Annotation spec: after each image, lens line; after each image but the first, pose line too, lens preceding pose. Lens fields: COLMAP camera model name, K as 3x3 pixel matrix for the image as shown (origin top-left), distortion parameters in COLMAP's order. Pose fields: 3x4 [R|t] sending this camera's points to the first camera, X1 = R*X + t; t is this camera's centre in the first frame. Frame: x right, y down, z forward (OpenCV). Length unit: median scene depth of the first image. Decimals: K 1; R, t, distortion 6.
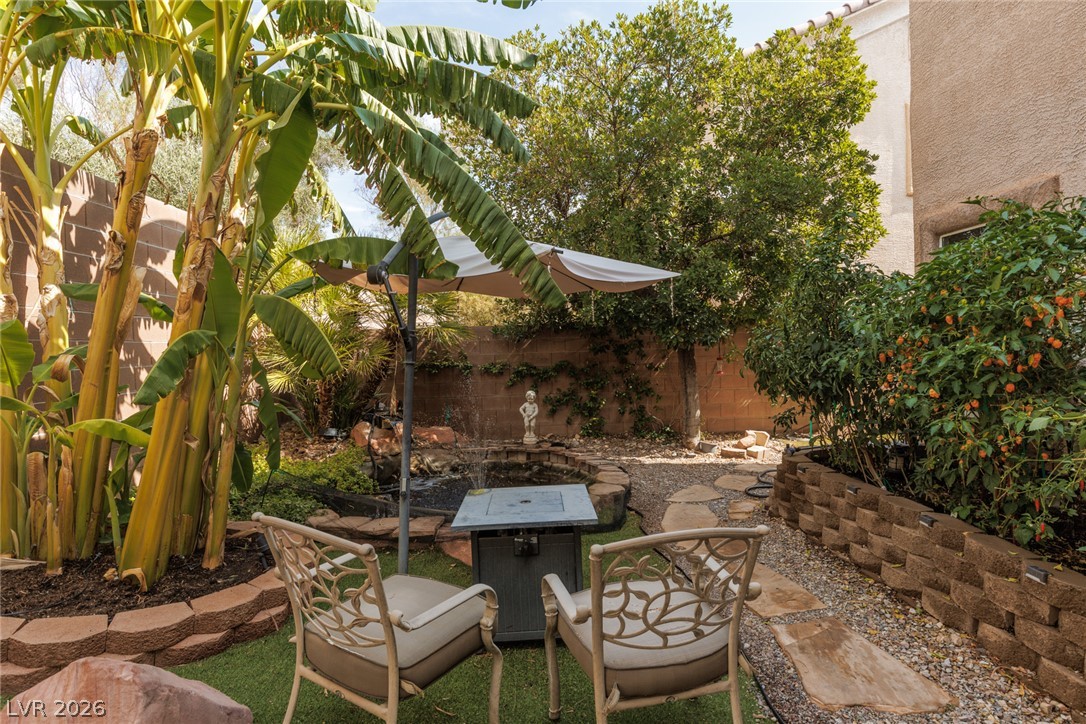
lens RADIAL K [[547.6, 0, 539.8], [0, 547.6, 359.6], [0, 0, 1]] dist [-0.001787, -0.000055]
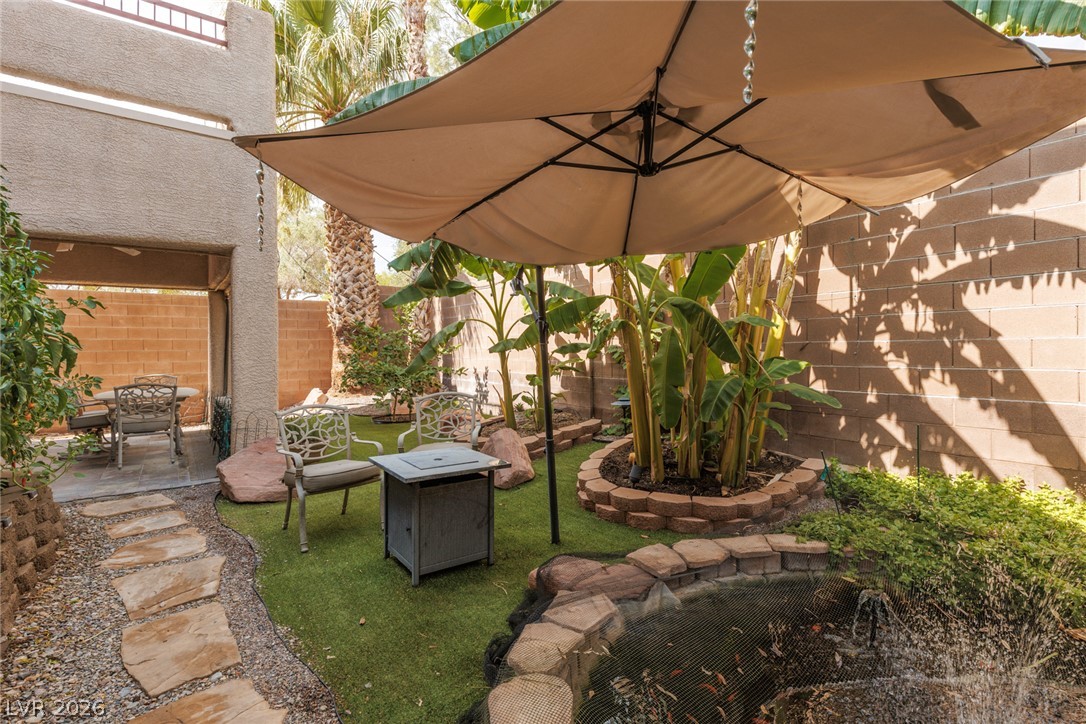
lens RADIAL K [[482.4, 0, 547.3], [0, 482.4, 358.3], [0, 0, 1]] dist [-0.000097, 0.000476]
pose [[-0.824547, 0.036572, -0.564610, 0.156853], [0.012971, 0.998868, 0.045758, -0.000580], [0.565644, 0.030406, -0.824089, 0.852353]]
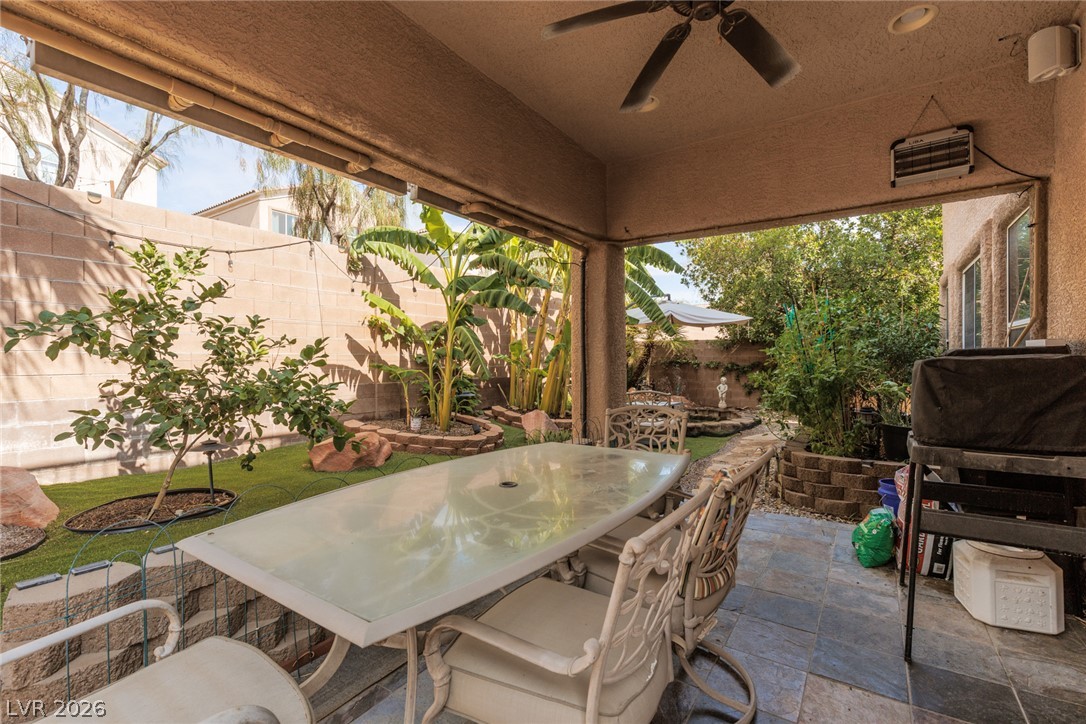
lens RADIAL K [[482.4, 0, 547.3], [0, 482.4, 358.3], [0, 0, 1]] dist [-0.000097, 0.000476]
pose [[0.817148, 0.029600, -0.575668, 0.422813], [-0.037137, 0.999309, -0.001332, 0.020281], [0.575231, 0.022467, 0.817683, -0.607759]]
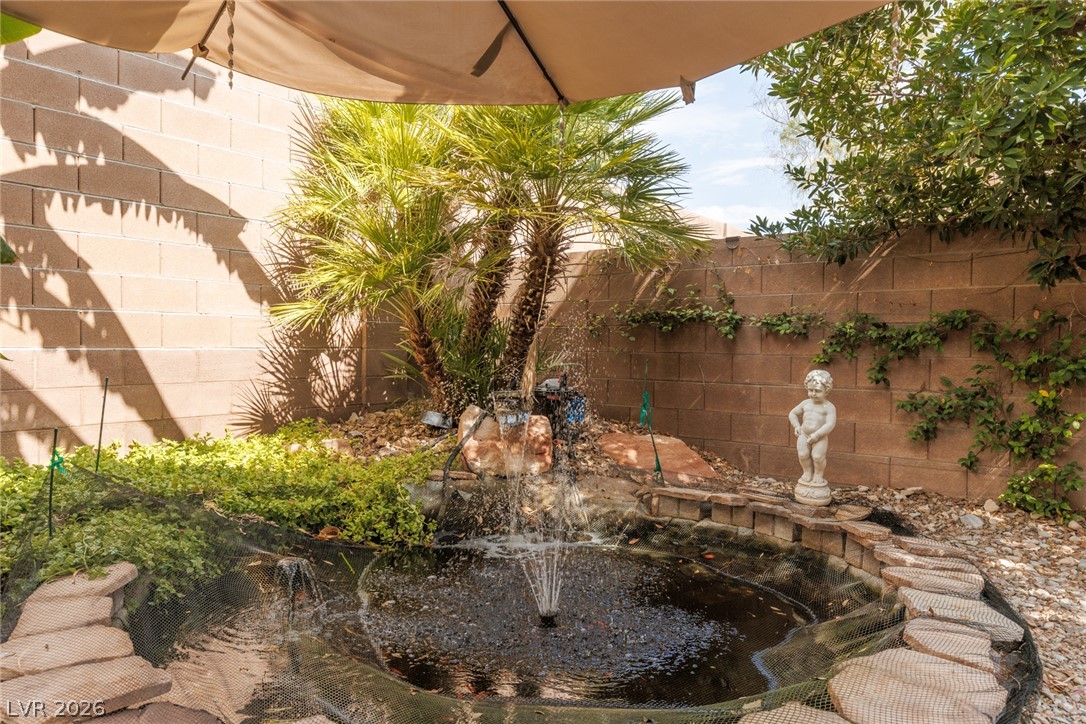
lens RADIAL K [[695.2, 0, 558.5], [0, 695.2, 358.1], [0, 0, 1]] dist [0.006506, -0.000928]
pose [[0.783822, 0.049041, -0.619046, 0.152239], [-0.046540, 0.998712, 0.020190, 0.048399], [0.619239, 0.012985, 0.785095, 0.501411]]
